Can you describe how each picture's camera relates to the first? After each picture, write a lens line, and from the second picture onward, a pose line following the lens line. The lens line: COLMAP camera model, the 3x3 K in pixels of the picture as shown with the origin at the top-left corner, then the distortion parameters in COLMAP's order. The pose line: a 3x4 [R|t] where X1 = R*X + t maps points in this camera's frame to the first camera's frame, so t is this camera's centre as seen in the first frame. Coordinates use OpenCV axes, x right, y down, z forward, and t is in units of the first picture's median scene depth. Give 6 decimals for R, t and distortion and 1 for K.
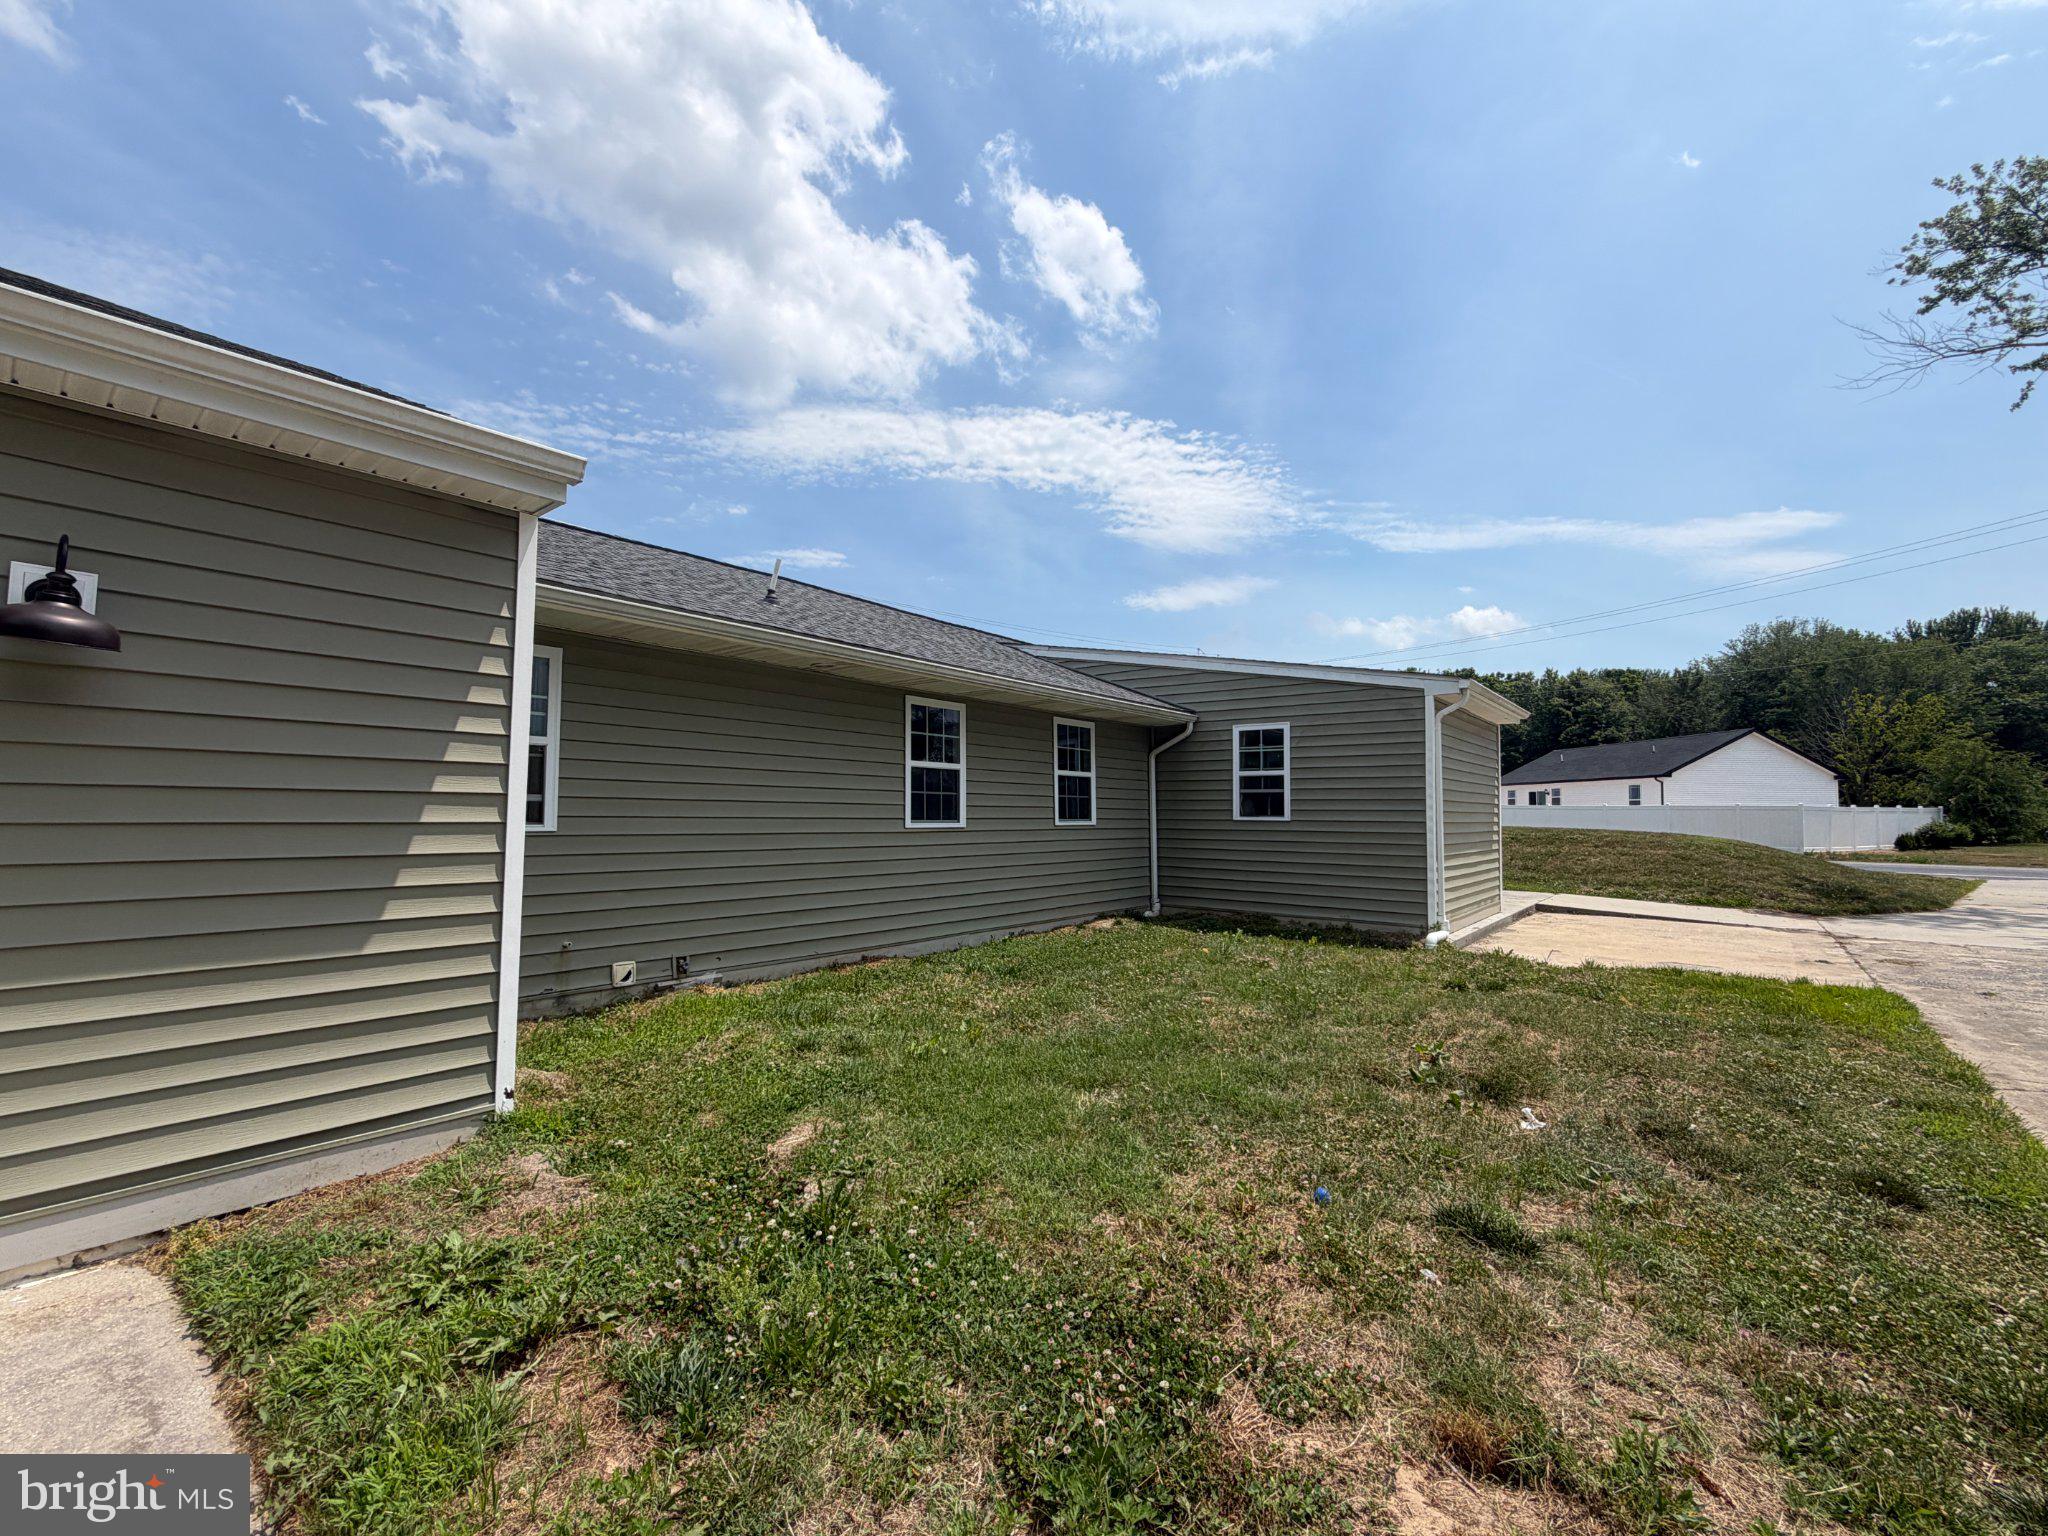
lens RADIAL K [[886.9, 0, 1015.5], [0, 886.9, 765.4], [0, 0, 1]] dist [-0.001936, 0.000895]
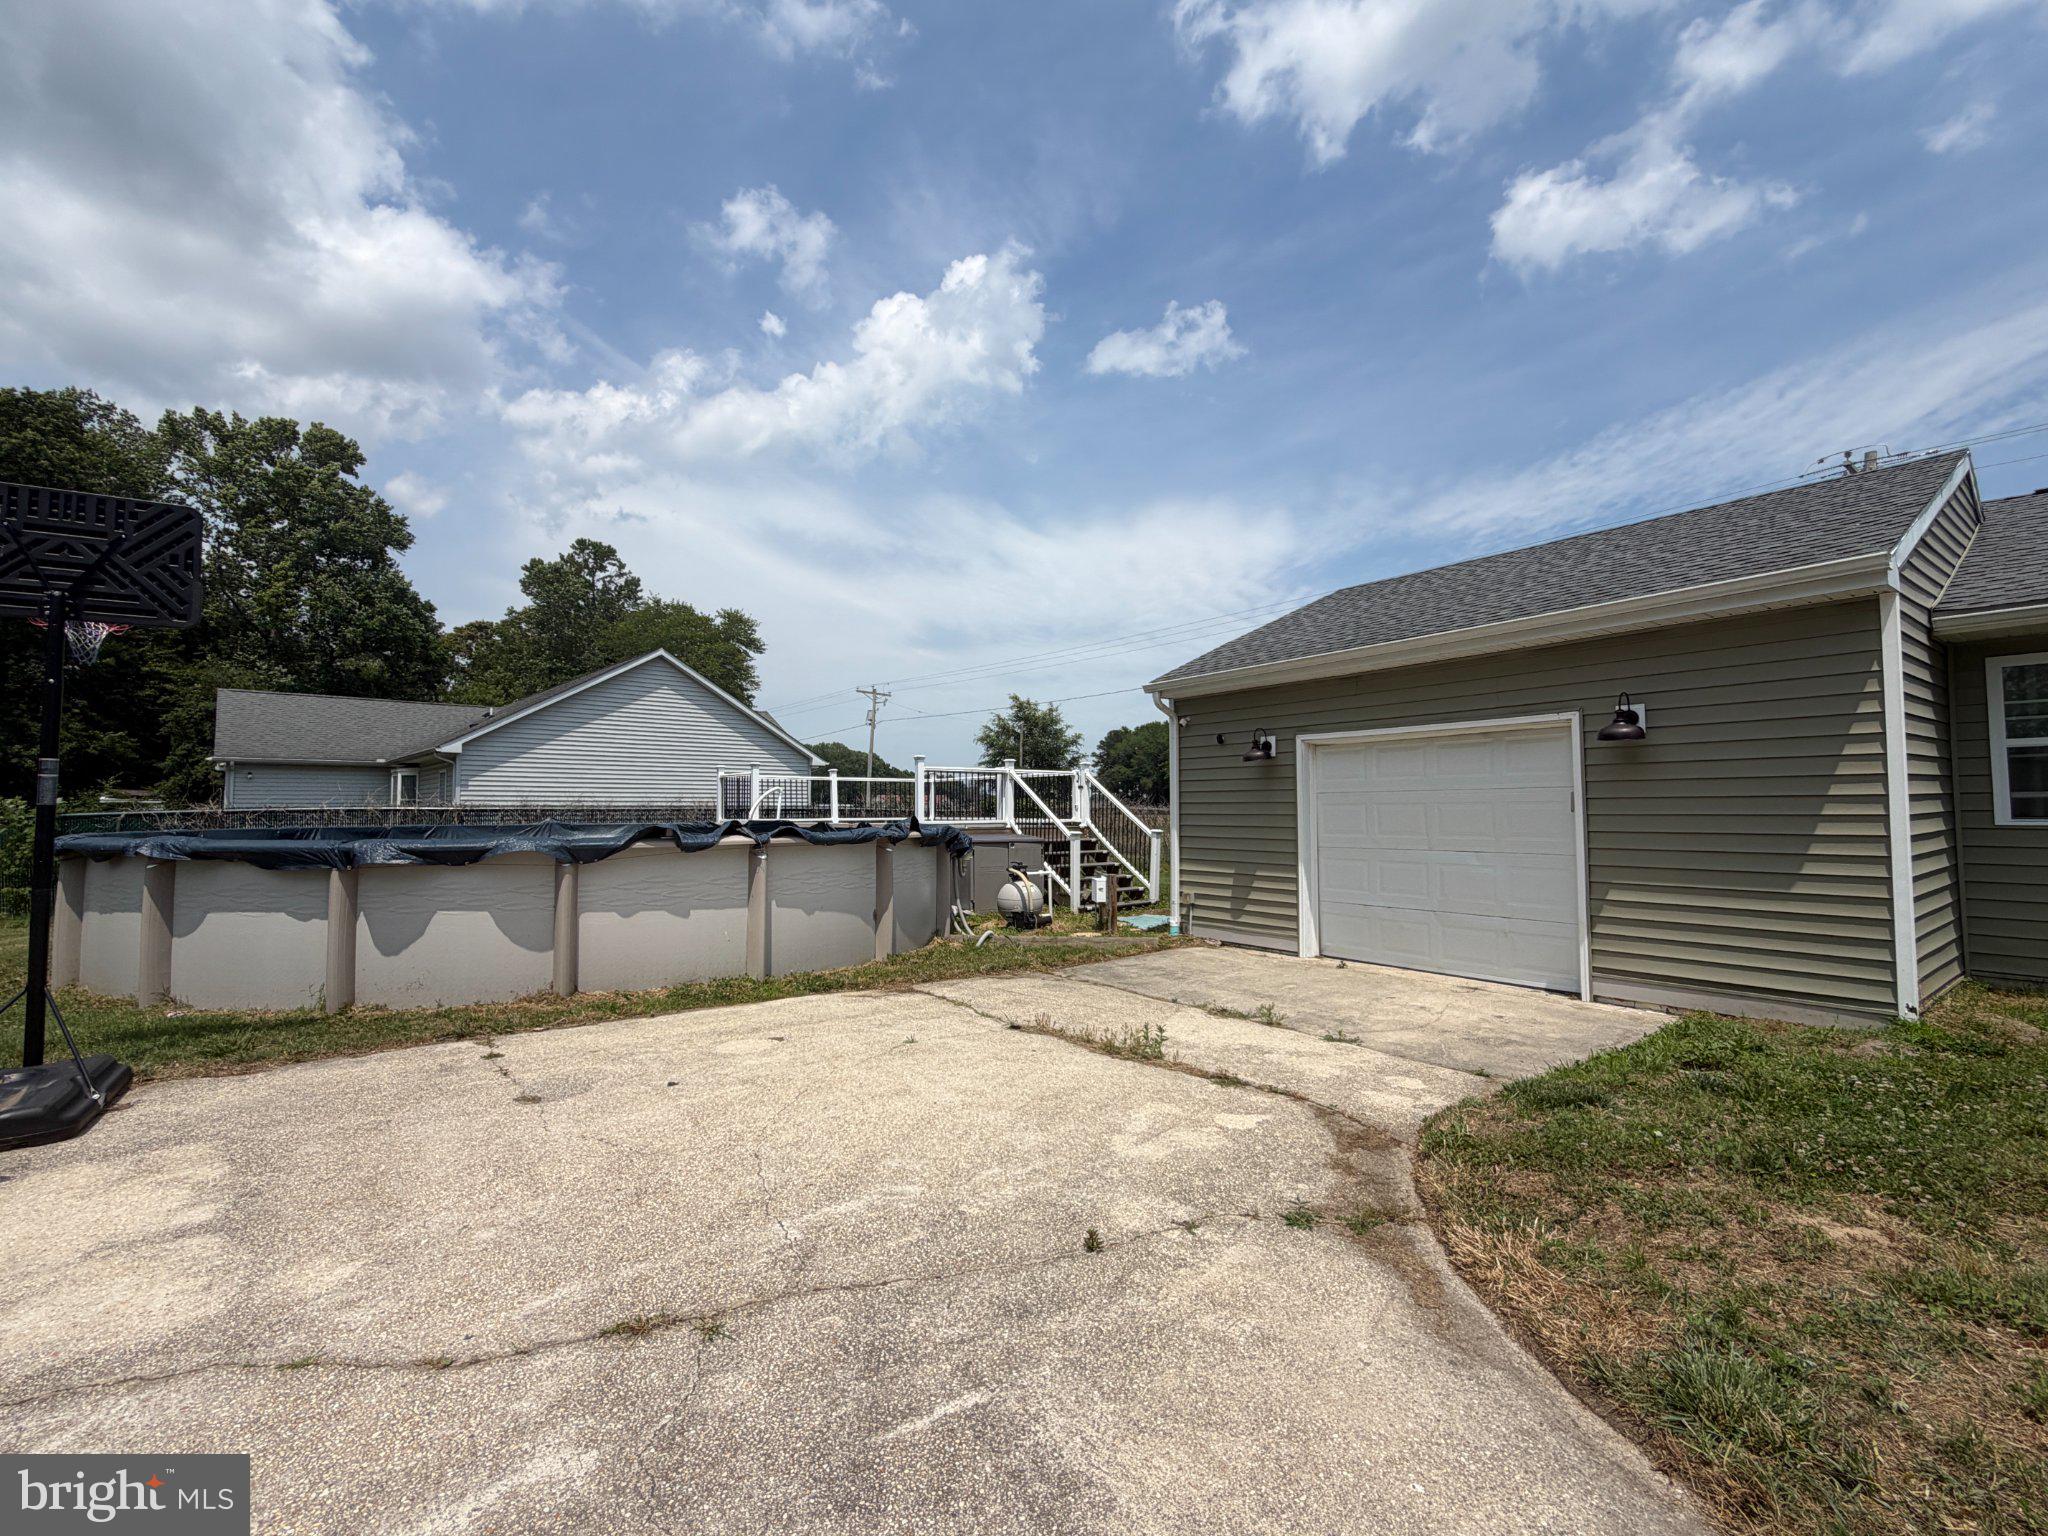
lens RADIAL K [[886.9, 0, 1010.3], [0, 886.9, 766.8], [0, 0, 1]] dist [-0.001936, 0.000895]
pose [[-0.253943, -0.056278, -0.965581, 0.765677], [0.052396, 0.996040, -0.071833, 0.010579], [0.965799, -0.068834, -0.249989, 0.001460]]
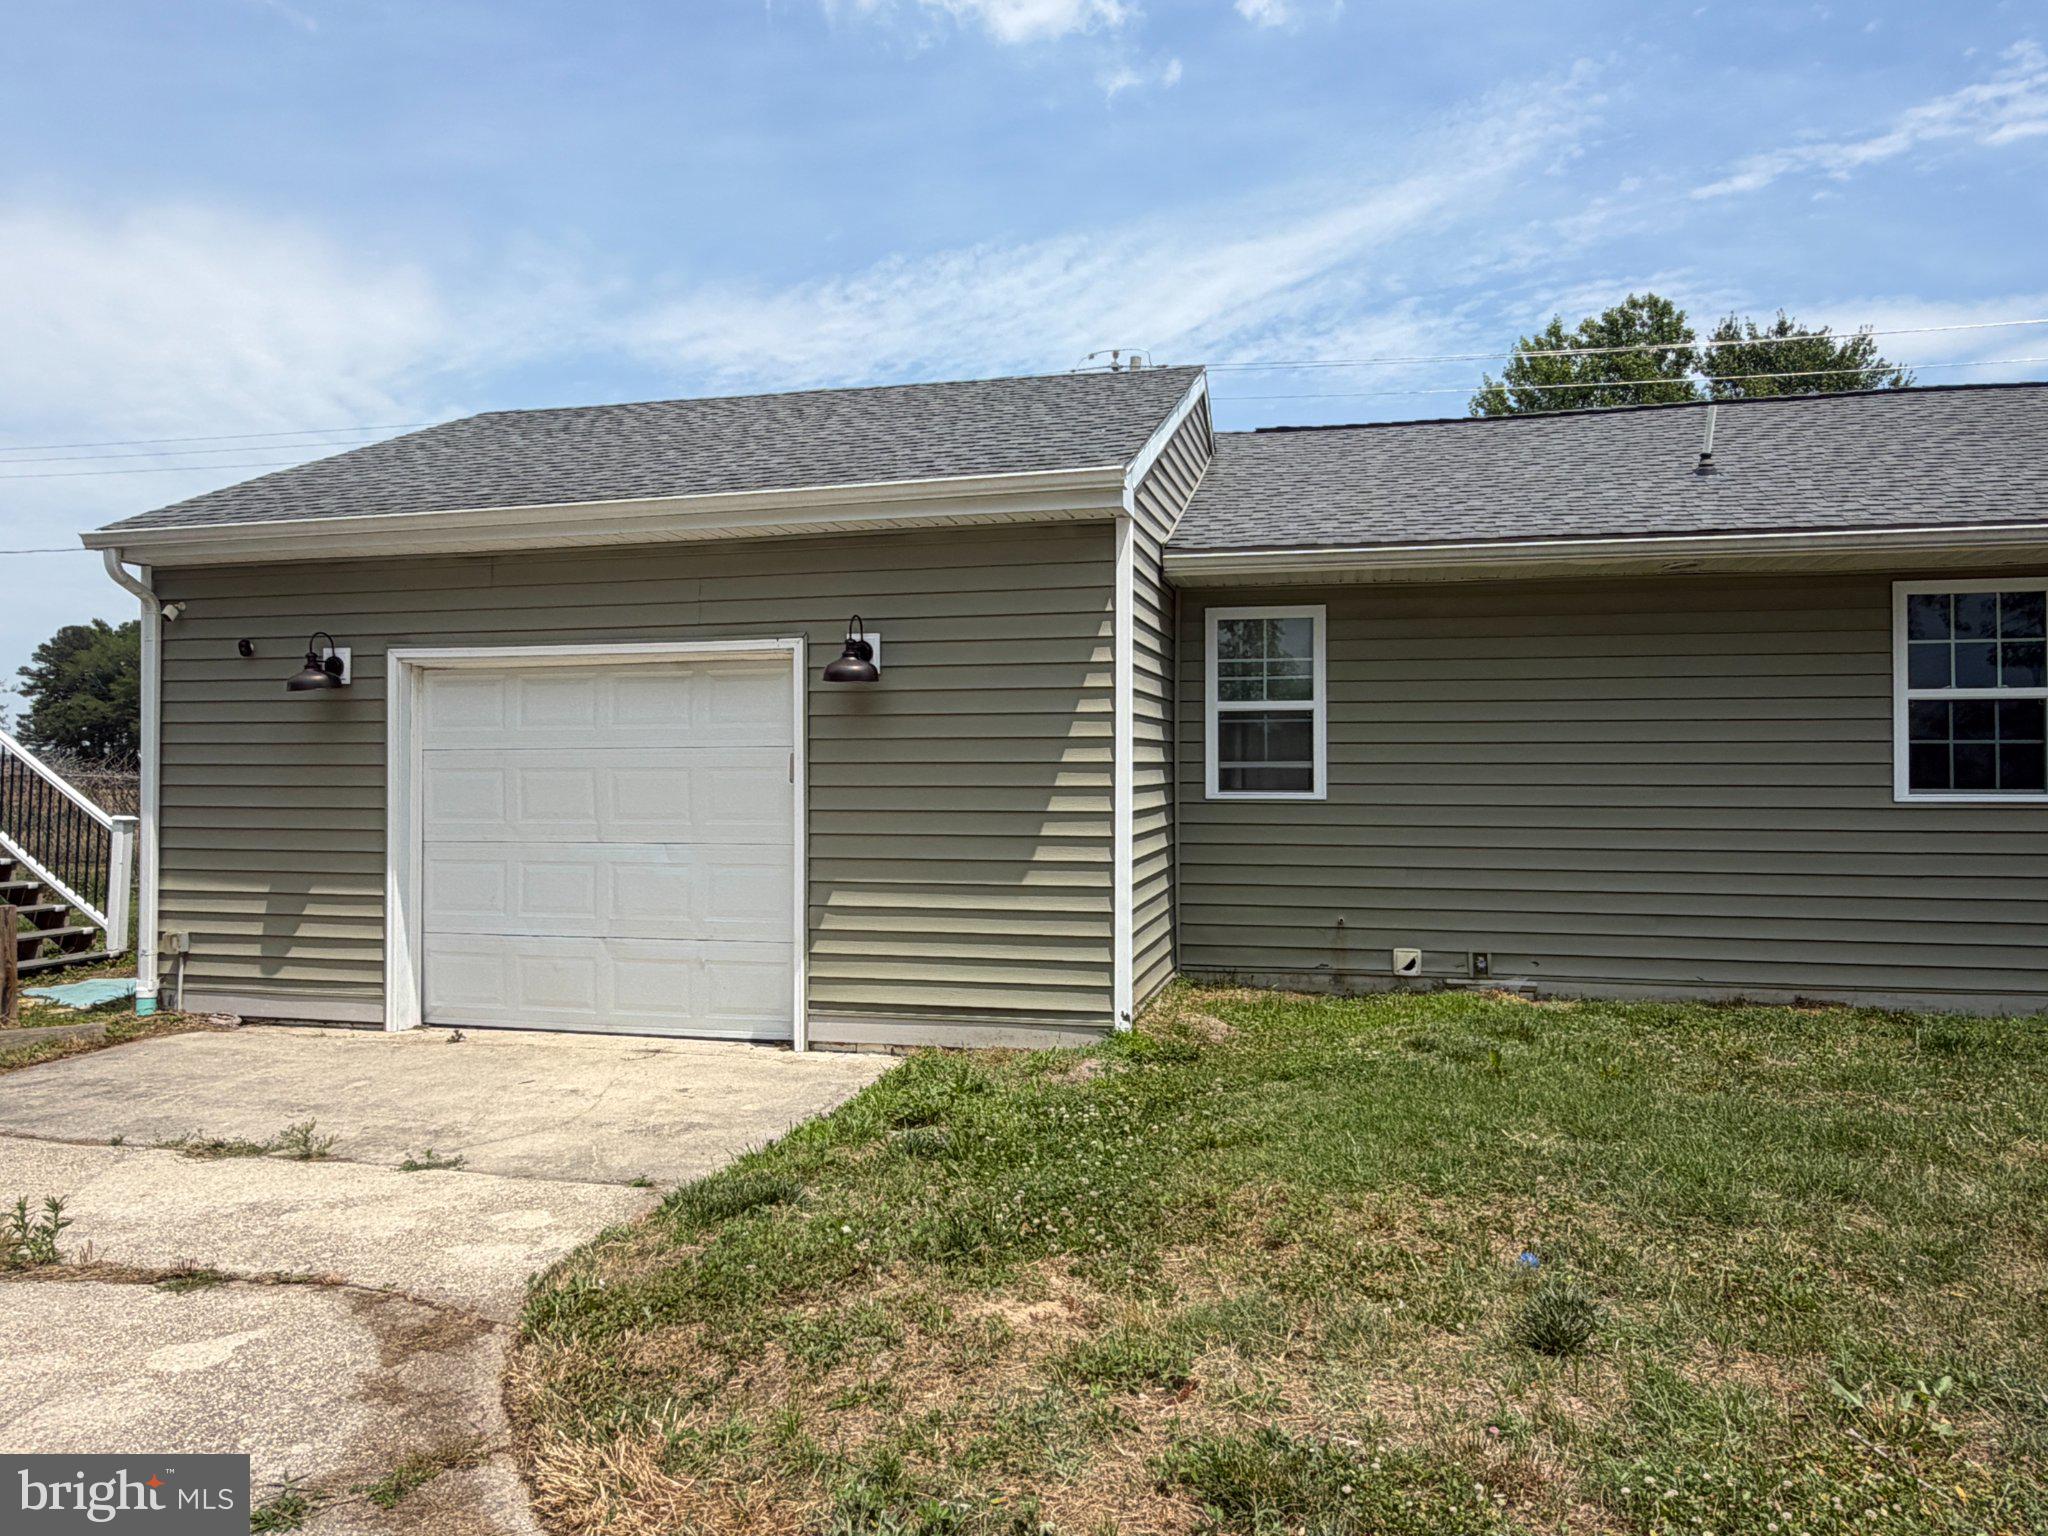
lens RADIAL K [[1446.5, 0, 1010.2], [0, 1446.5, 763.2], [0, 0, 1]] dist [0.022614, -0.023785]
pose [[0.418591, -0.020075, -0.907953, 0.736512], [0.051891, 0.998651, 0.001843, 0.015072], [0.906691, -0.047886, 0.419068, 0.047152]]
